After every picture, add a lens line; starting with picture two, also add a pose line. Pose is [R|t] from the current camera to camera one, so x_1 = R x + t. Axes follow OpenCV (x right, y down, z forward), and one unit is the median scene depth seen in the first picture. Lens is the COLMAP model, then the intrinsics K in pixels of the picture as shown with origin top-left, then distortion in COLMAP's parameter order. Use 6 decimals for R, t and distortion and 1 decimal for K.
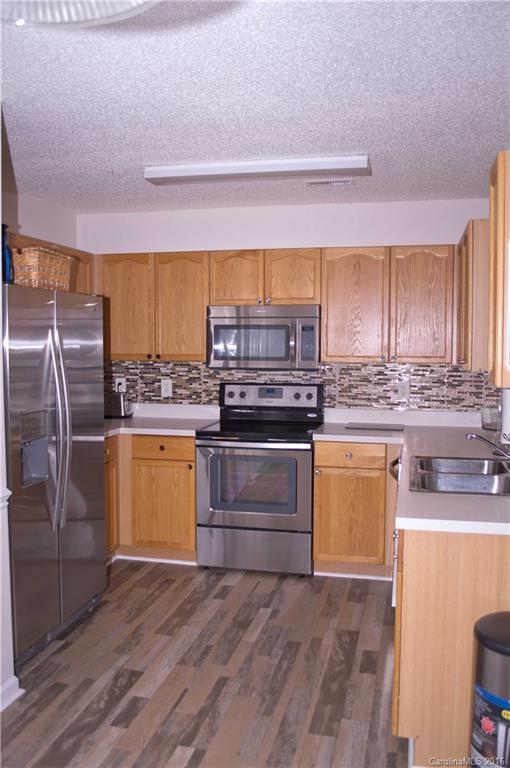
lens RADIAL K [[673.8, 0, 255.0], [0, 673.8, 384.0], [0, 0, 1]] dist [-0.074102, 0.005819]
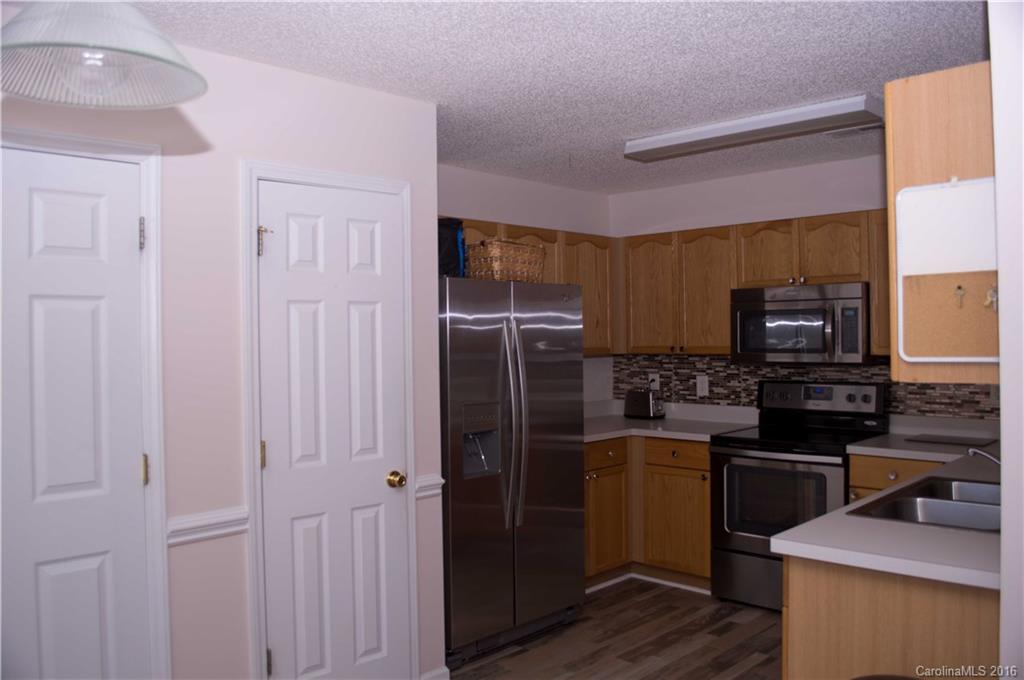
lens RADIAL K [[810.9, 0, 515.2], [0, 810.9, 336.7], [0, 0, 1]] dist [-0.085792, 0.001450]
pose [[0.858334, -0.013061, -0.512925, 0.207233], [-0.018070, 0.998286, -0.055659, 0.005345], [0.512773, 0.057043, 0.856627, -0.008983]]
